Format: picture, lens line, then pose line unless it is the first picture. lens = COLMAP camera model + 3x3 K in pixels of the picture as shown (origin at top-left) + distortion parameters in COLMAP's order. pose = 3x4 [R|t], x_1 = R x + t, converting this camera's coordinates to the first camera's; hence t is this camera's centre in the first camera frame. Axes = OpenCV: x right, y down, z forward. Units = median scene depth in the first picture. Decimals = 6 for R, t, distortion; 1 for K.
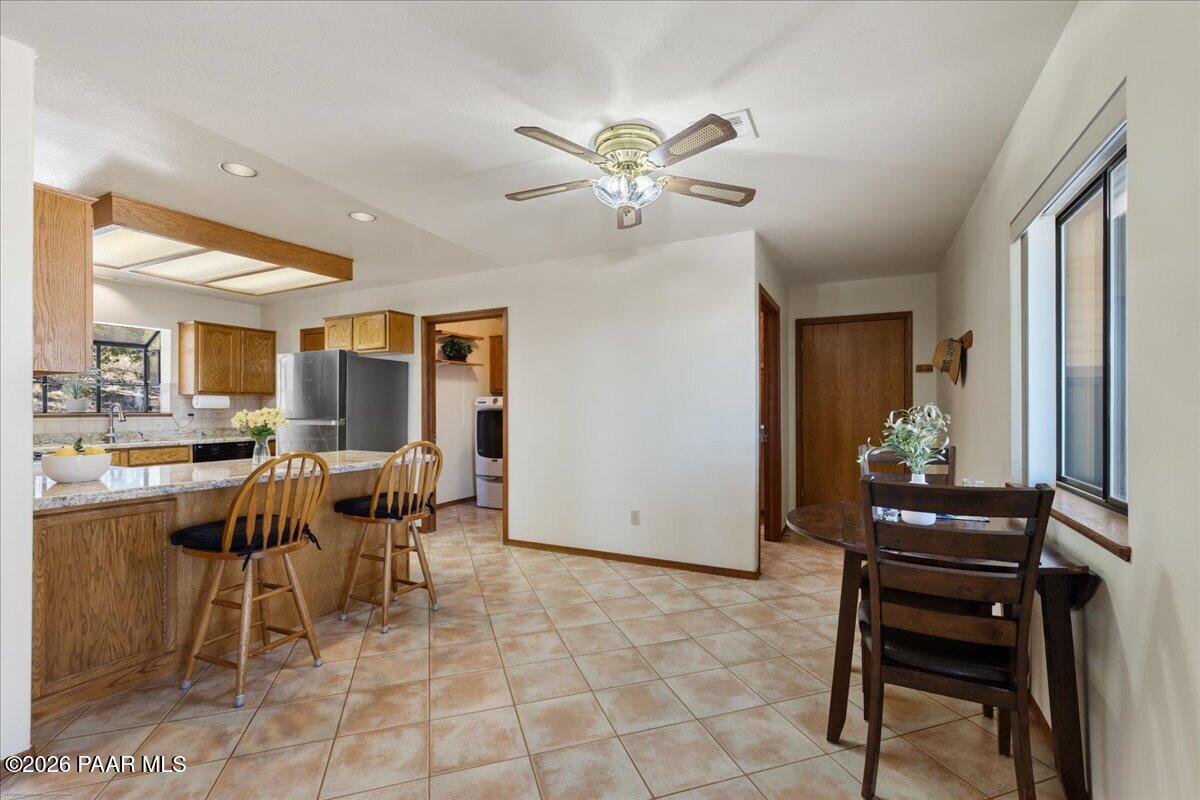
lens RADIAL K [[521.5, 0, 602.9], [0, 521.5, 406.2], [0, 0, 1]] dist [0.001215, 0.000354]
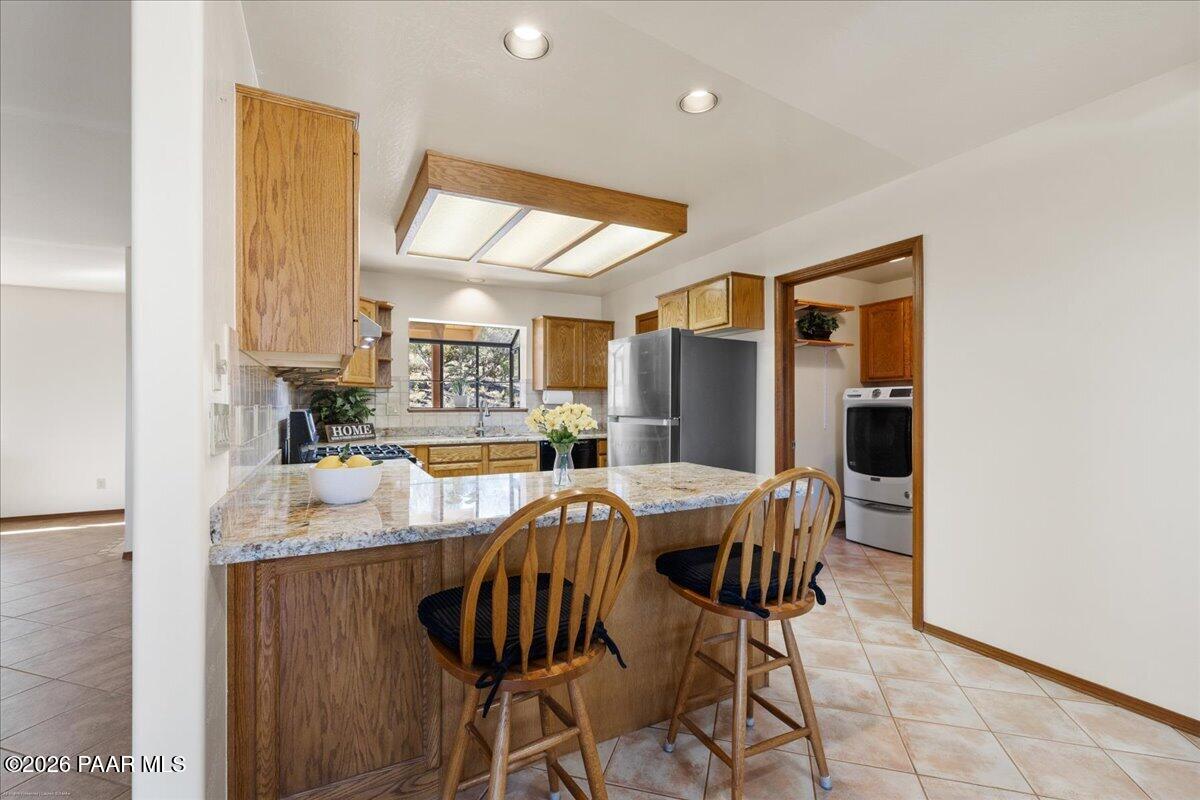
lens RADIAL K [[521.5, 0, 602.9], [0, 521.5, 406.2], [0, 0, 1]] dist [0.001215, 0.000354]
pose [[0.815208, 0.003087, -0.579160, -0.135953], [0.001482, 0.999971, 0.007417, 0.001501], [0.579166, -0.006904, 0.815180, 0.299770]]
